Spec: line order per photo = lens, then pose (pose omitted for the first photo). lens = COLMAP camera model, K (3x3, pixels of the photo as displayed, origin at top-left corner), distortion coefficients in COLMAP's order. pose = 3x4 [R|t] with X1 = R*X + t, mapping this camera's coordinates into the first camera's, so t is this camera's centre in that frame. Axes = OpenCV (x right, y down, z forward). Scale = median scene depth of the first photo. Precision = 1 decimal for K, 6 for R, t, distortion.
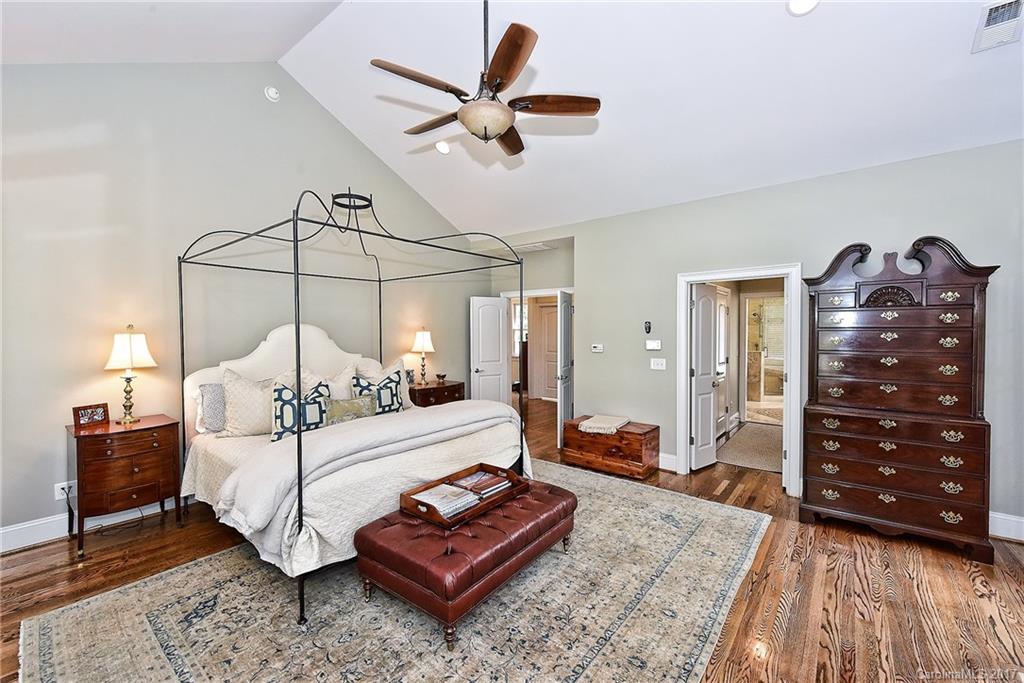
lens RADIAL K [[417.9, 0, 517.1], [0, 417.9, 342.8], [0, 0, 1]] dist [0.002772, 0.000452]
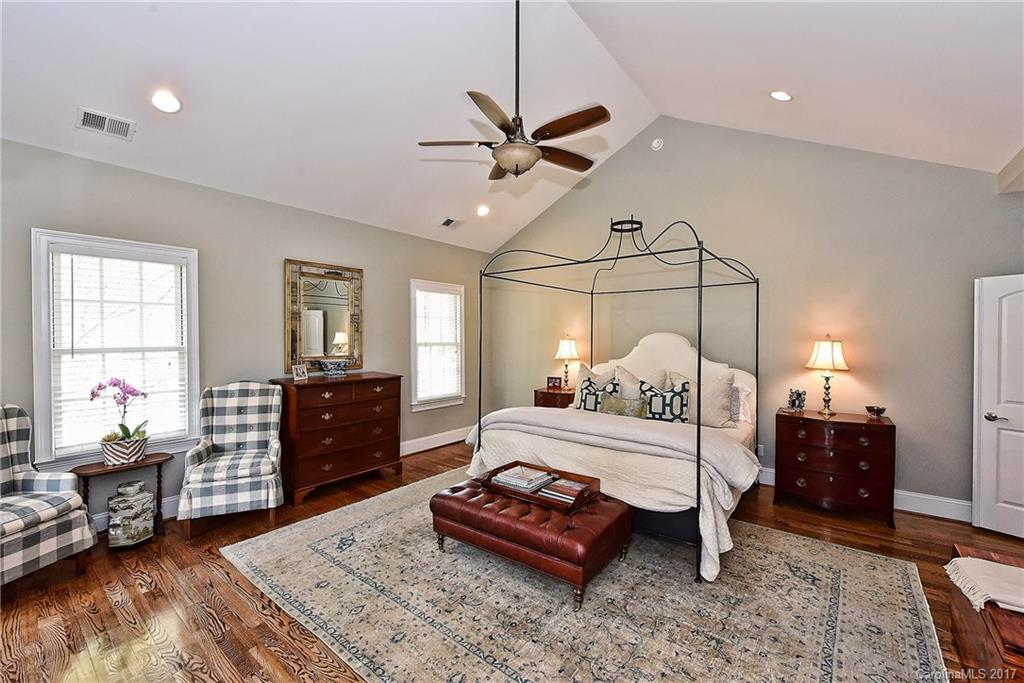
lens RADIAL K [[417.9, 0, 521.1], [0, 417.9, 336.0], [0, 0, 1]] dist [0.002772, 0.000452]
pose [[0.015234, 0.005660, -0.999868, 0.717638], [-0.028231, 0.999588, 0.005228, -0.036003], [0.999485, 0.028148, 0.015388, 0.650452]]
